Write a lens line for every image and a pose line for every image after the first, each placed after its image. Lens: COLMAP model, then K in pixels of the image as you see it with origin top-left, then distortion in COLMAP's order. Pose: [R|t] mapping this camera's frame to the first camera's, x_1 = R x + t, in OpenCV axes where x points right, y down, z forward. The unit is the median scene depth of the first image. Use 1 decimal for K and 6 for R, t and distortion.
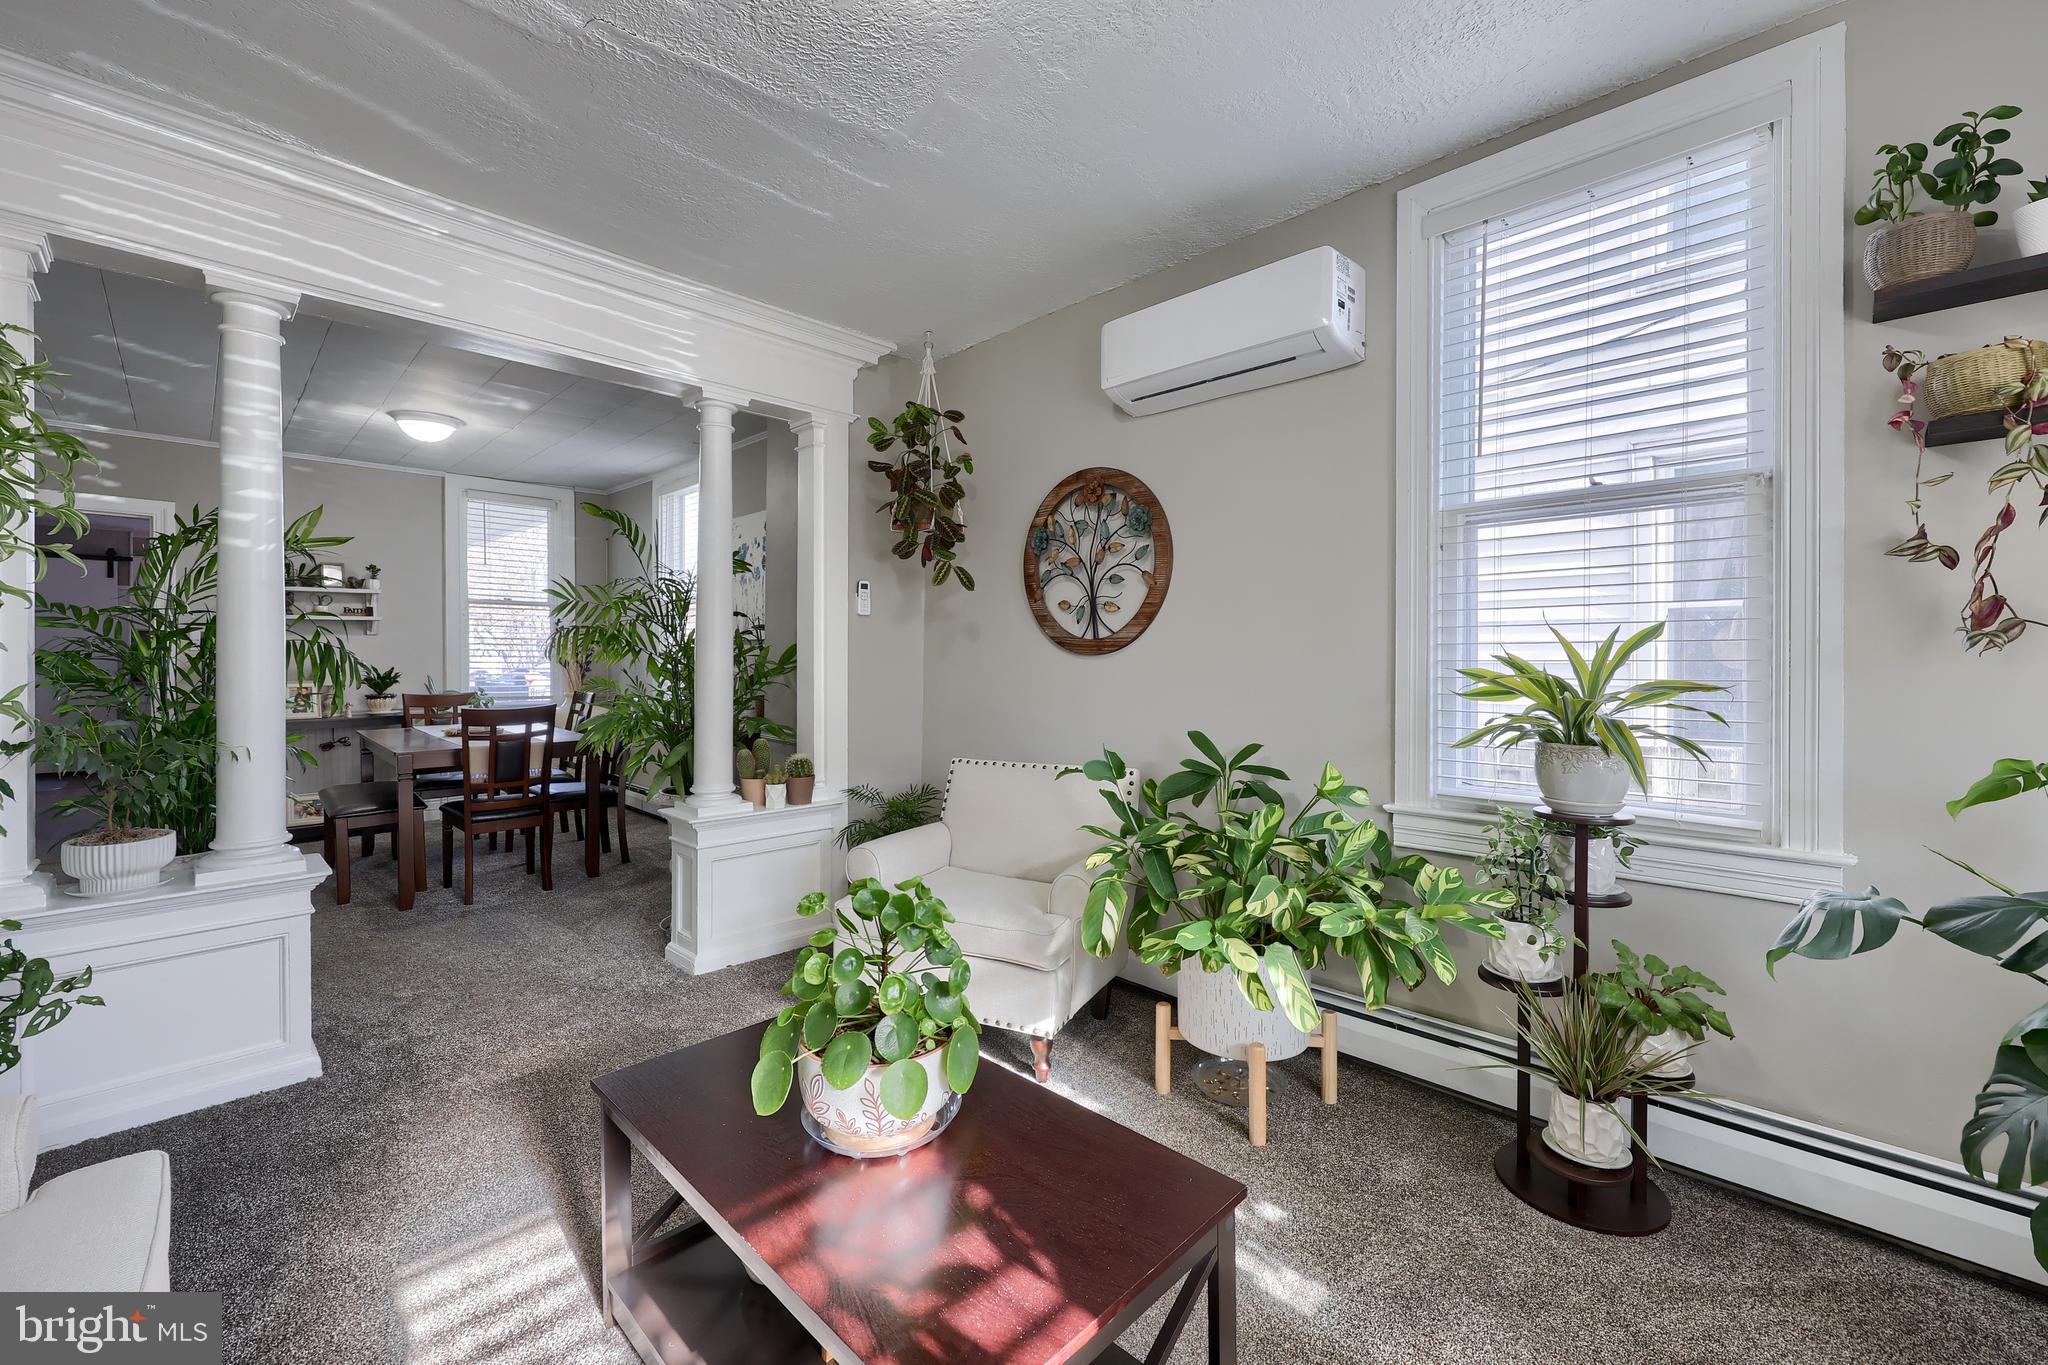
lens RADIAL K [[821.4, 0, 1036.3], [0, 821.4, 667.6], [0, 0, 1]] dist [-0.000858, -0.000075]
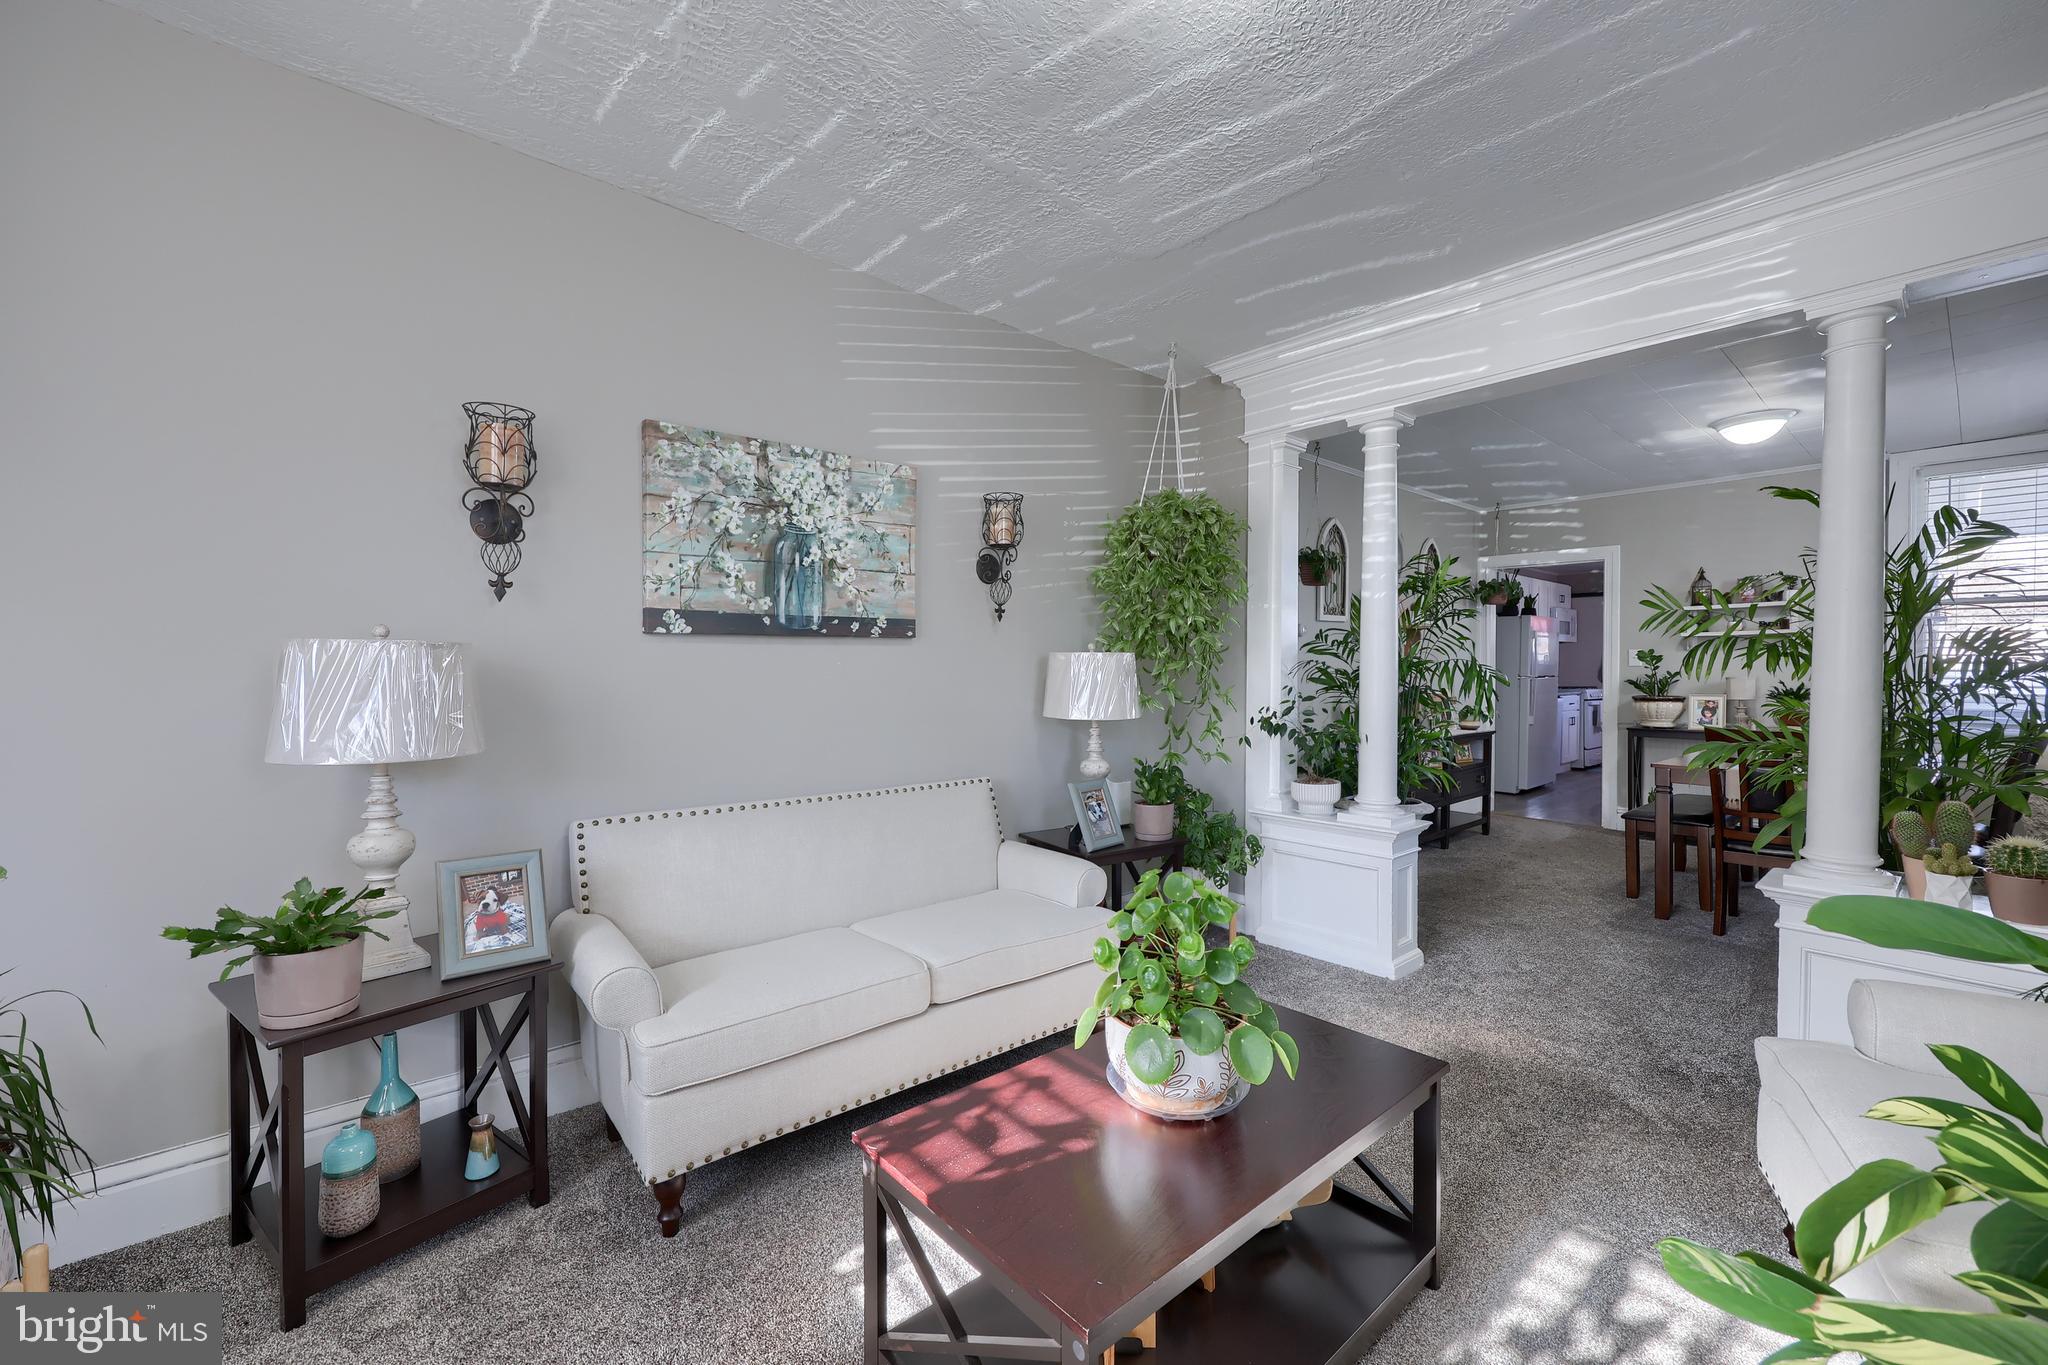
lens RADIAL K [[821.4, 0, 1035.0], [0, 821.4, 682.0], [0, 0, 1]] dist [-0.000858, -0.000075]
pose [[-0.070536, 0.014603, -0.997402, 0.509926], [-0.014872, 0.999766, 0.015689, -0.007287], [0.997398, 0.015940, -0.070302, 0.485317]]
